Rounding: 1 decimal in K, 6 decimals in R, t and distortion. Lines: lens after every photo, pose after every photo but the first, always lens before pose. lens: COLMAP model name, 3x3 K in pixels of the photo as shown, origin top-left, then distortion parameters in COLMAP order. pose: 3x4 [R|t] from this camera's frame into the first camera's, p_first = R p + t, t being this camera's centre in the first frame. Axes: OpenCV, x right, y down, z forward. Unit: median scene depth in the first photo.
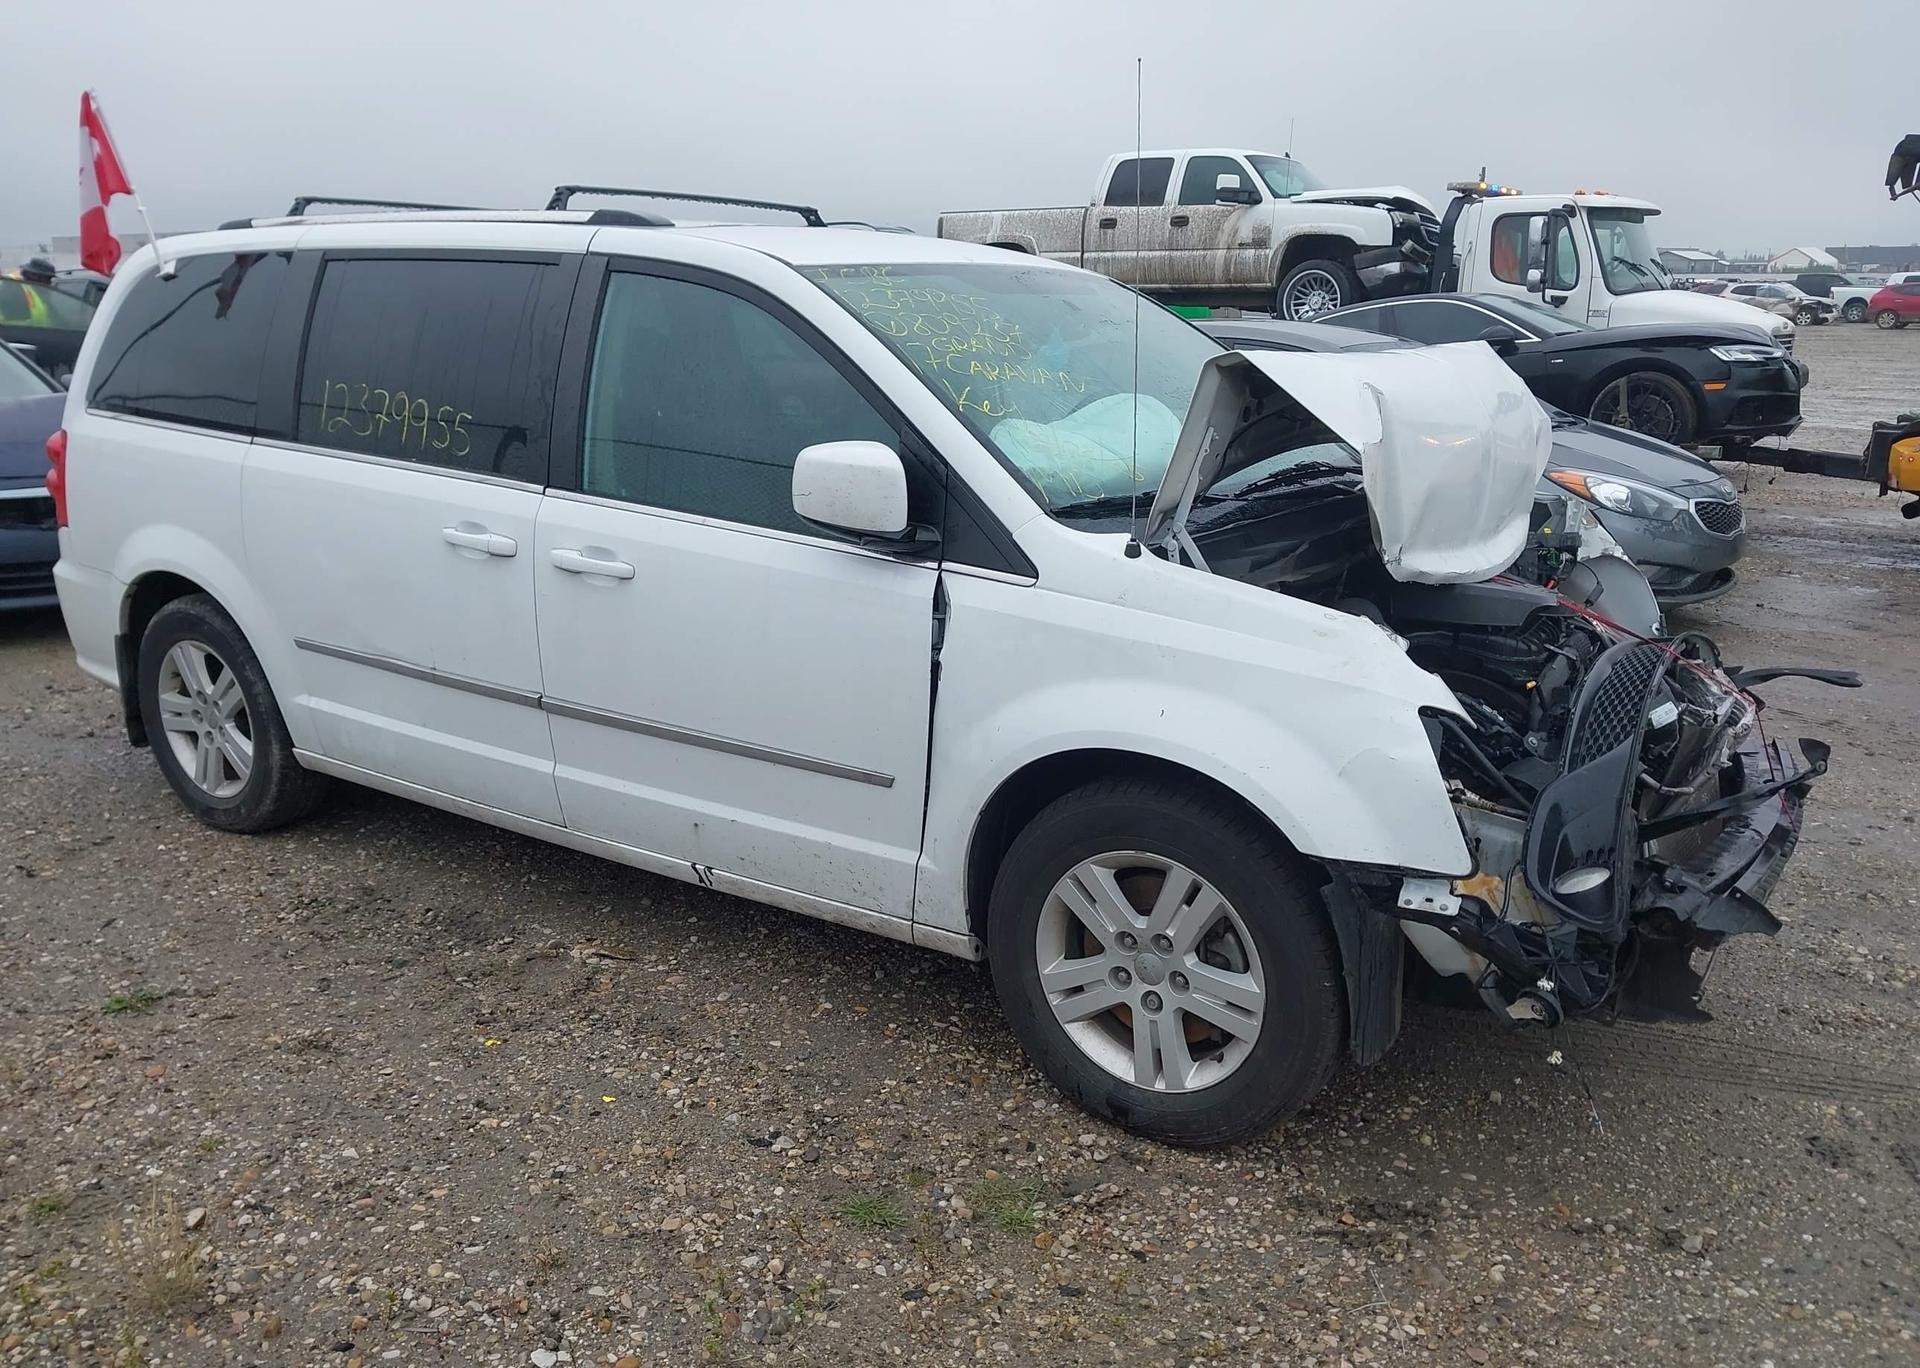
lens RADIAL K [[1530.8, 0, 960.0], [0, 1530.8, 684.0], [0, 0, 1]] dist [0.009185, 0.008648]
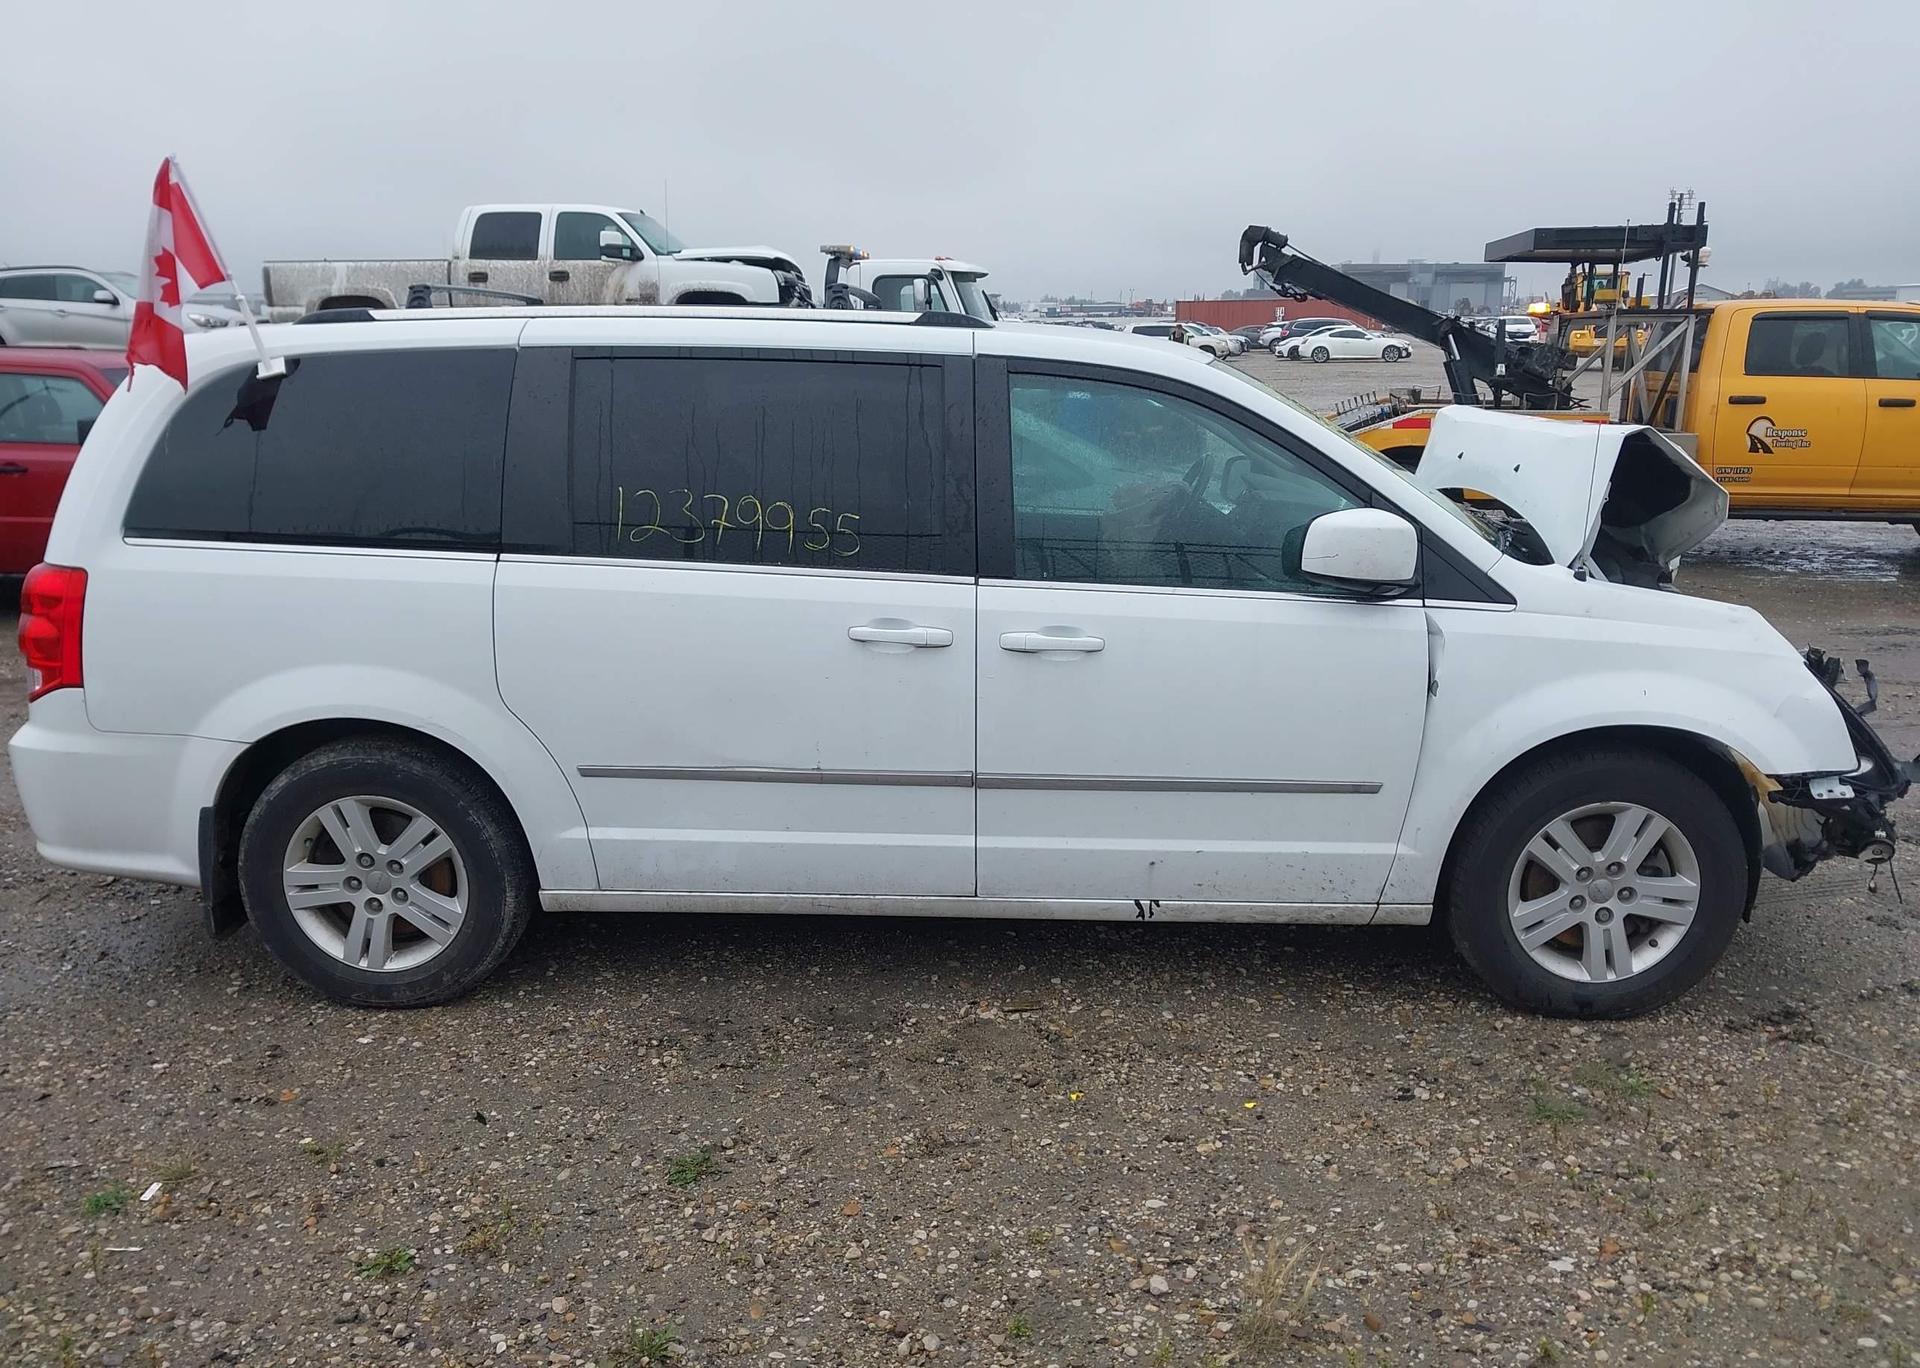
lens RADIAL K [[1530.8, 0, 960.0], [0, 1530.8, 684.0], [0, 0, 1]] dist [0.009185, 0.008648]
pose [[0.851070, -0.126144, 0.509675, -0.770827], [0.138900, 0.990219, 0.013139, -0.065286], [-0.506347, 0.059611, 0.860267, 0.097054]]
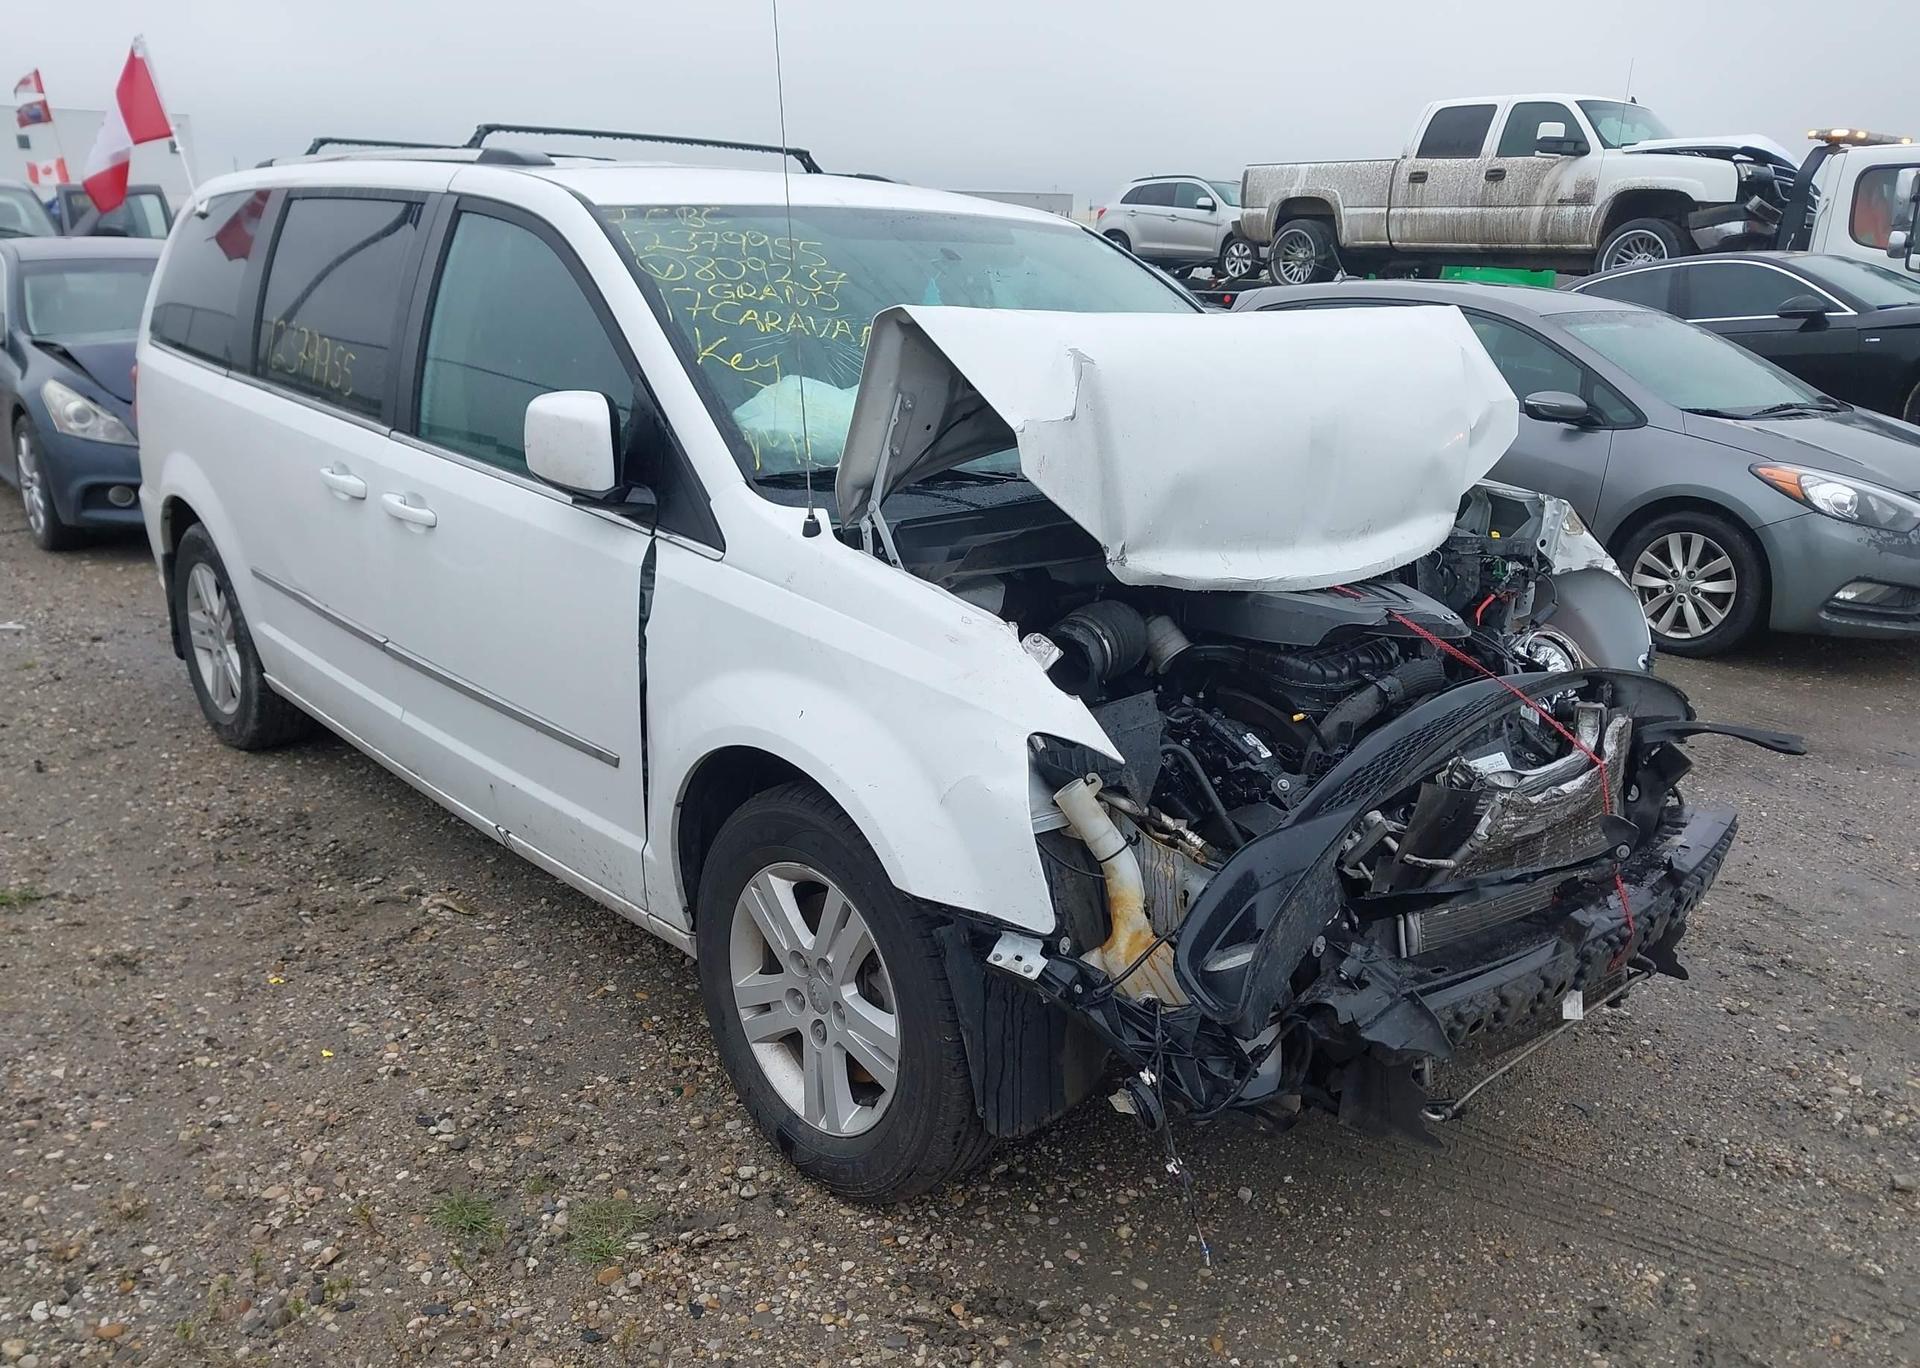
lens RADIAL K [[1536.4, 0, 953.0], [0, 1536.4, 689.5], [0, 0, 1]] dist [-0.008133, 0.035560]
pose [[0.968500, 0.082507, -0.234949, 0.305633], [-0.075699, 0.996412, 0.037865, -0.025217], [0.237230, -0.018887, 0.971270, 0.113068]]
